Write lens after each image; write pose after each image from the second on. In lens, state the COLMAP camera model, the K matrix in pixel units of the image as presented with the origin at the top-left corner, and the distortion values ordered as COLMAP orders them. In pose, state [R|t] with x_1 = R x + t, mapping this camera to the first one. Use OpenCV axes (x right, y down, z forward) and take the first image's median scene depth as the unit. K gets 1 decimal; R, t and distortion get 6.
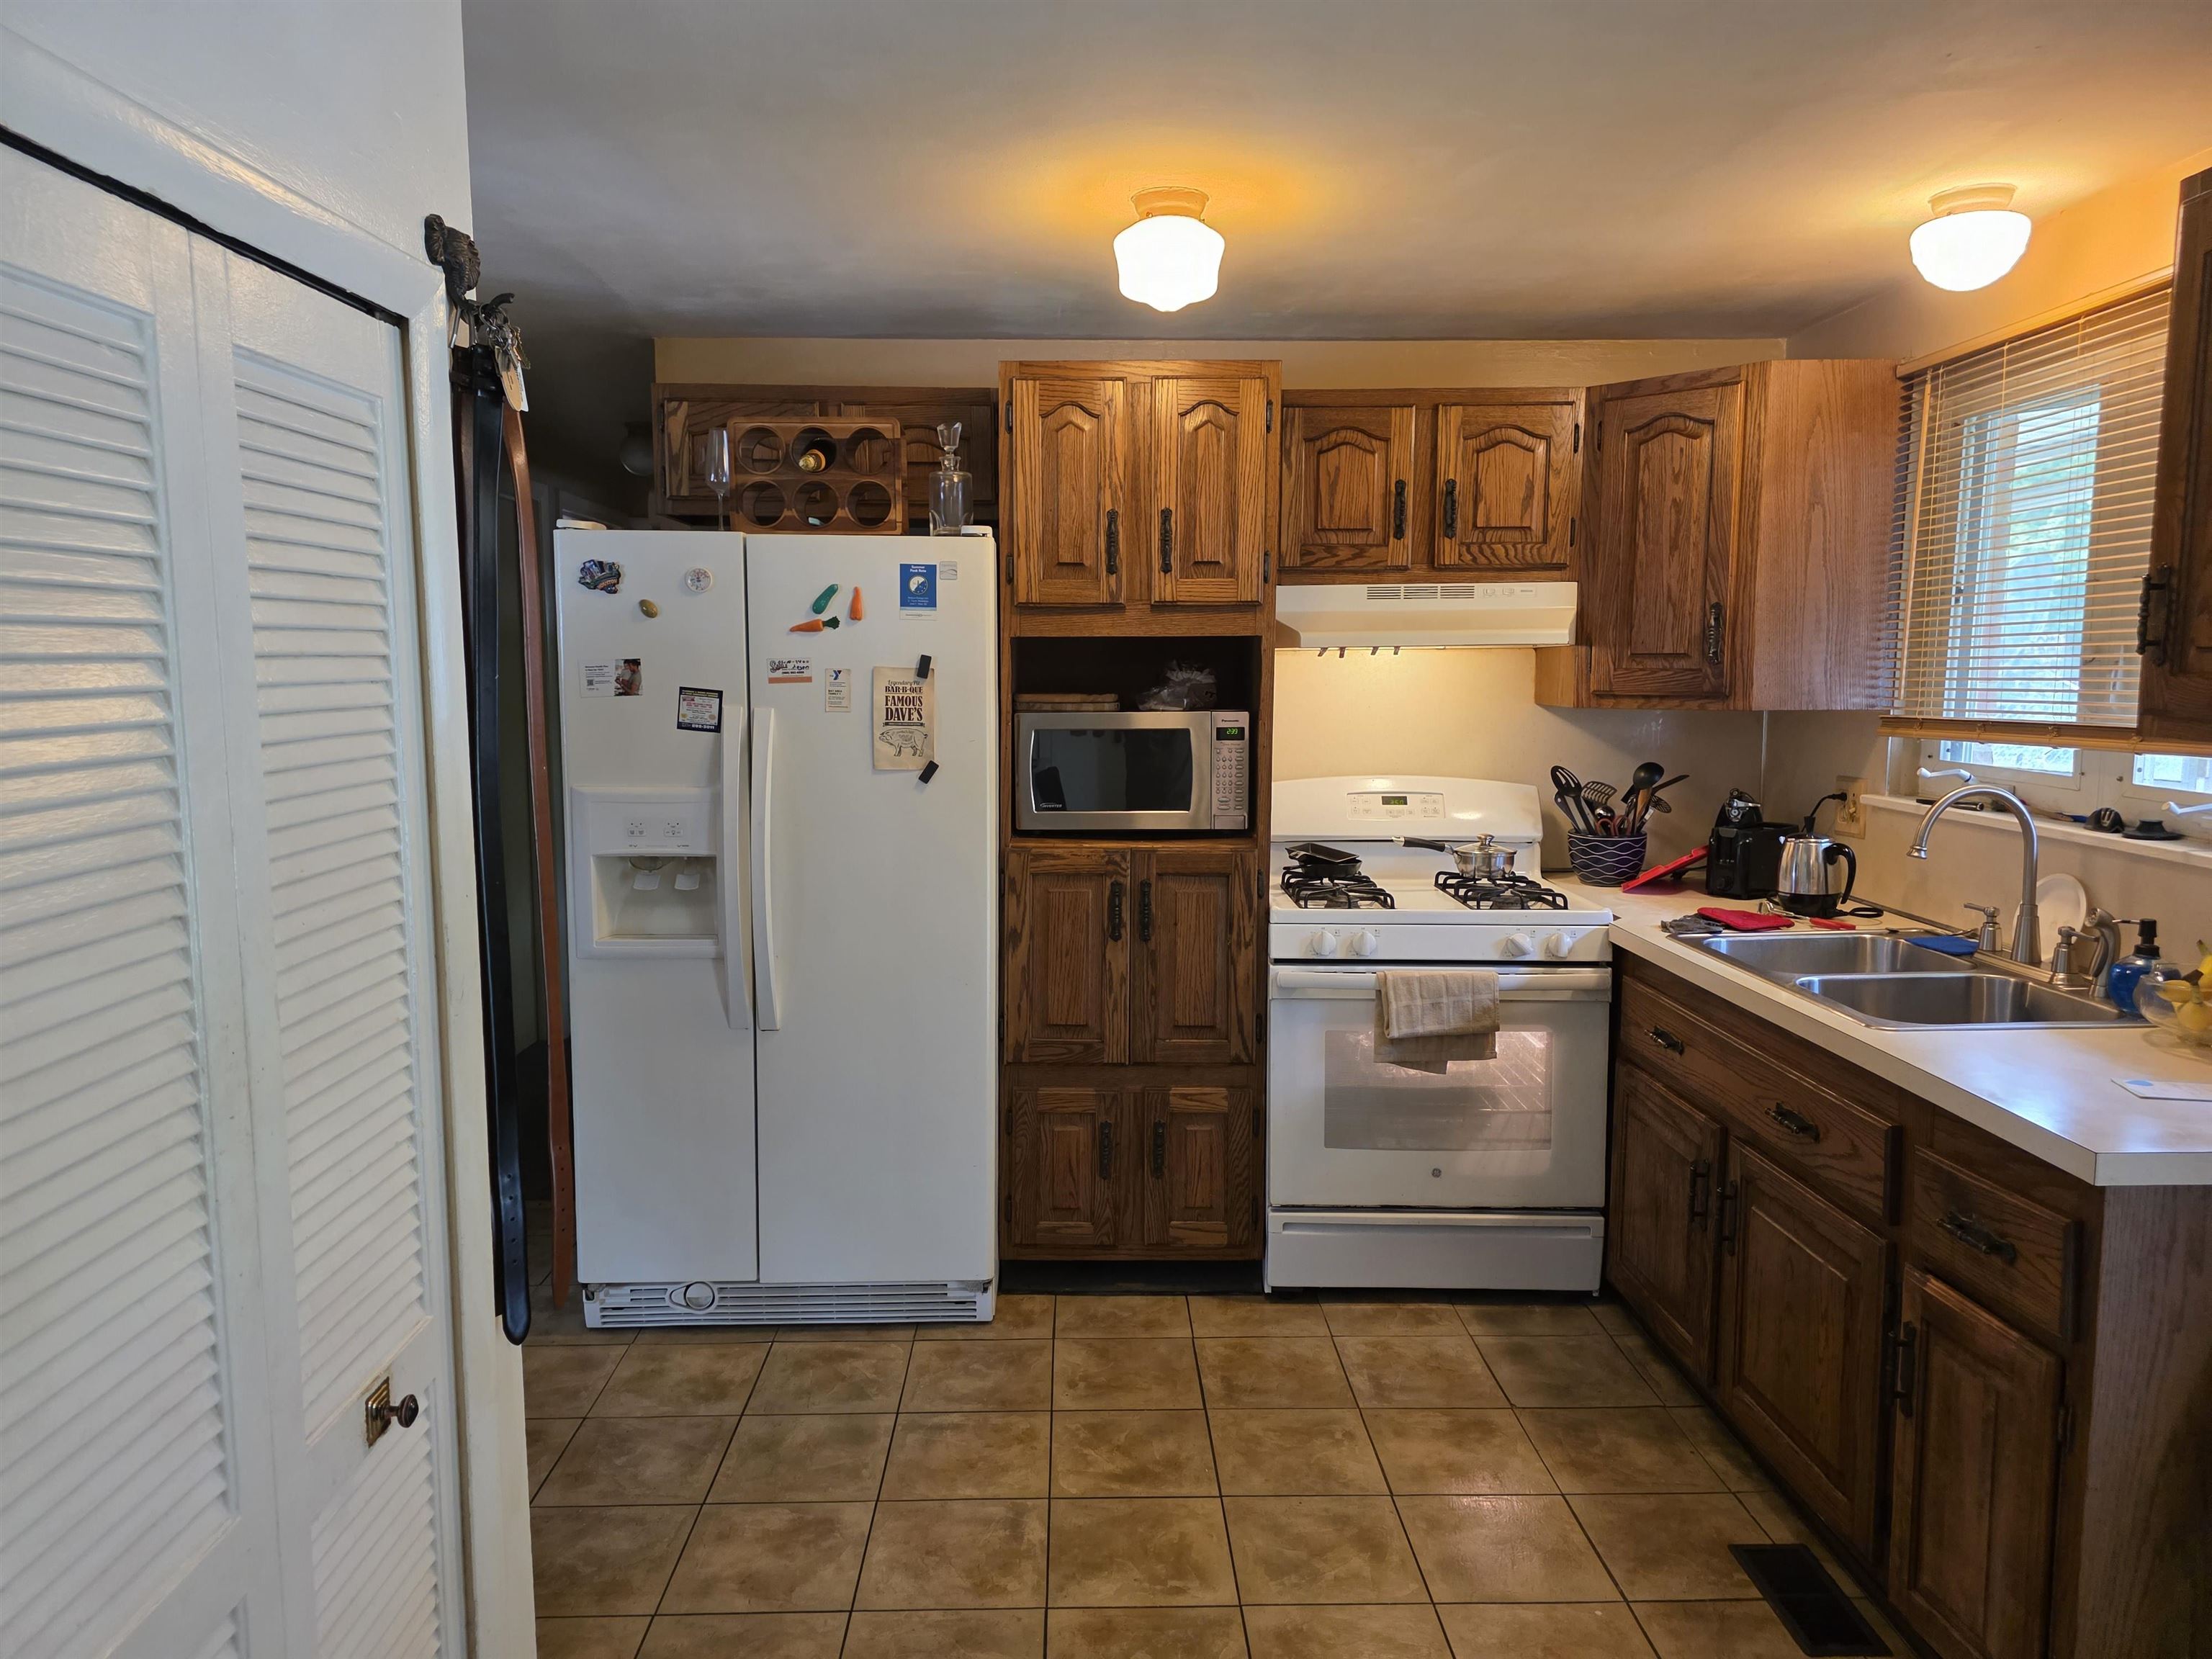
lens RADIAL K [[1477.2, 0, 1105.6], [0, 1477.2, 801.5], [0, 0, 1]] dist [0.075378, -0.123579]
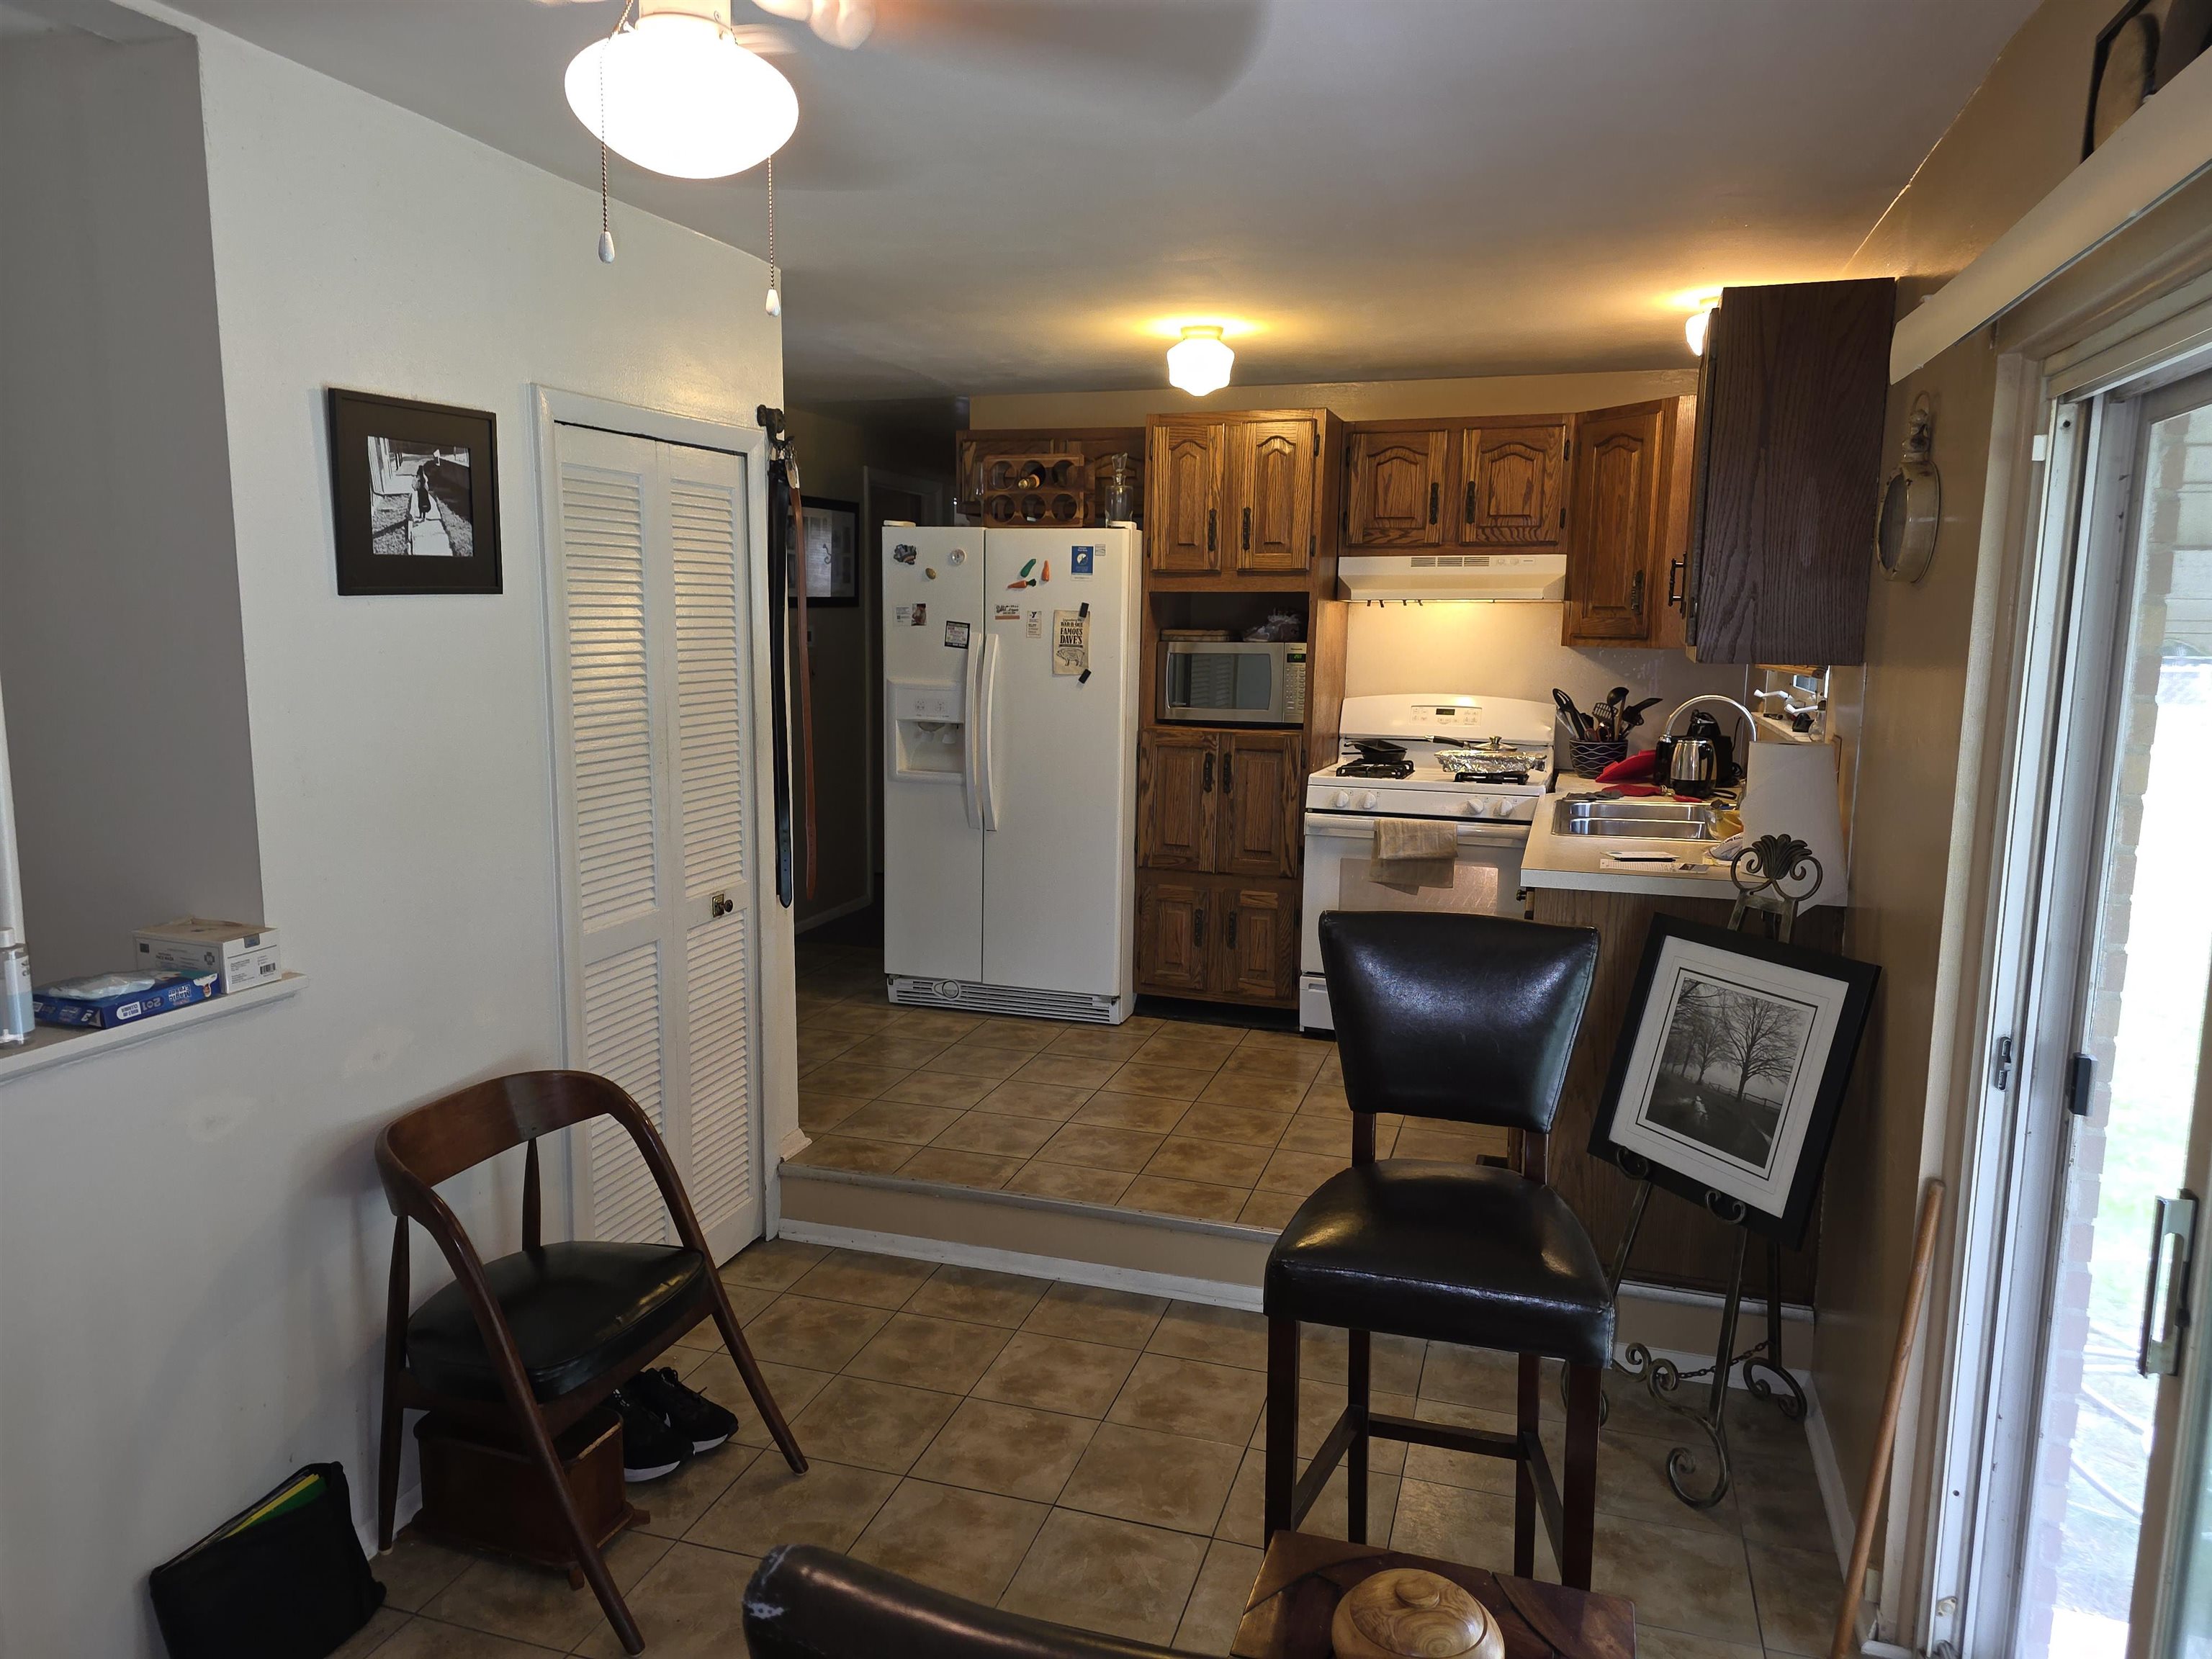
lens RADIAL K [[1482.5, 0, 1083.0], [0, 1482.5, 816.1], [0, 0, 1]] dist [0.053030, -0.058676]
pose [[0.942483, 0.056038, -0.329523, 0.397296], [-0.043701, 0.998043, 0.044735, 0.057278], [0.331384, -0.027762, 0.943087, -0.501560]]
